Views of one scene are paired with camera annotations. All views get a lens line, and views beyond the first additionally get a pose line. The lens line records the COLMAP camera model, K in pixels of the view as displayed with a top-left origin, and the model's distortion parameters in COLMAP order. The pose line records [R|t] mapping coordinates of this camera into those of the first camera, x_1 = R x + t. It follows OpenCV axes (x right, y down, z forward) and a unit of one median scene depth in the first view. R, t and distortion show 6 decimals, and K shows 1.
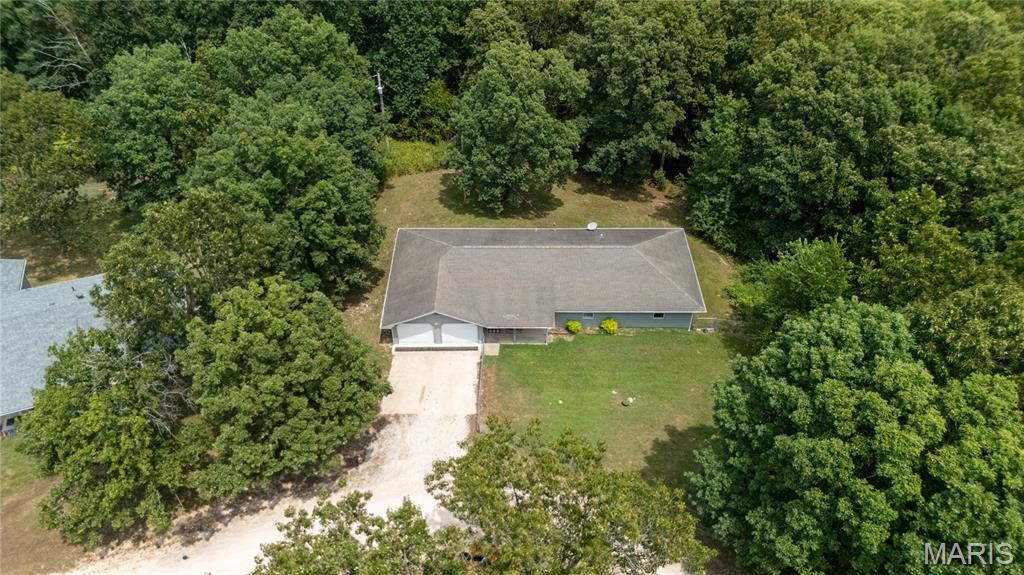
lens RADIAL K [[758.5, 0, 514.6], [0, 758.5, 285.8], [0, 0, 1]] dist [0.042015, -0.001504]
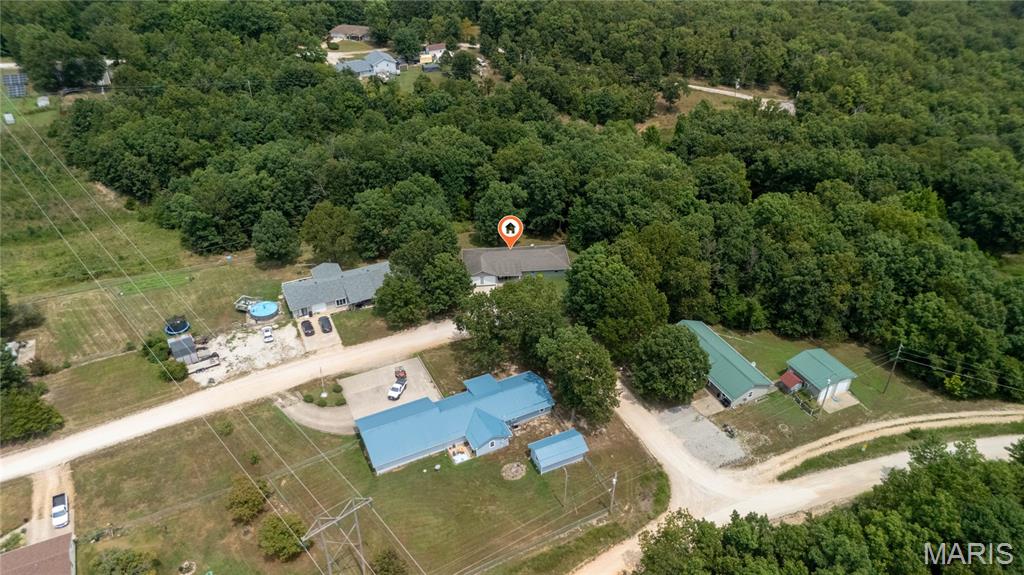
lens RADIAL K [[758.5, 0, 511.3], [0, 758.5, 289.1], [0, 0, 1]] dist [0.042015, -0.001504]
pose [[0.996322, -0.048980, 0.070314, -0.169078], [0.057286, 0.990946, -0.121428, 0.395149], [-0.063730, 0.125009, 0.990107, -1.650223]]
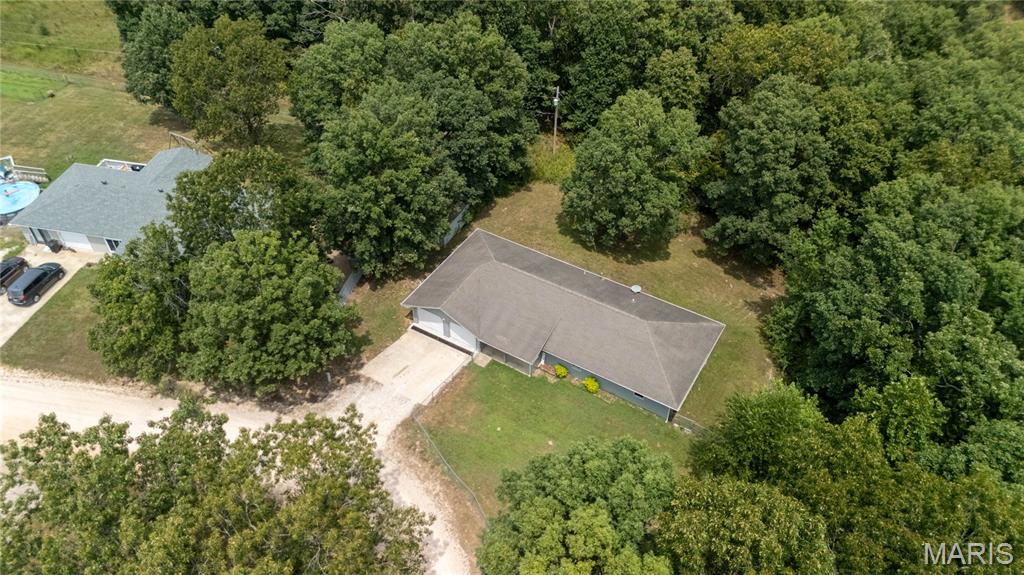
lens RADIAL K [[758.5, 0, 513.2], [0, 758.5, 287.8], [0, 0, 1]] dist [0.042015, -0.001504]
pose [[0.856985, 0.357381, -0.371289, 0.320738], [-0.347761, 0.932745, 0.095126, -0.113346], [0.380314, 0.047598, 0.923632, -0.000709]]
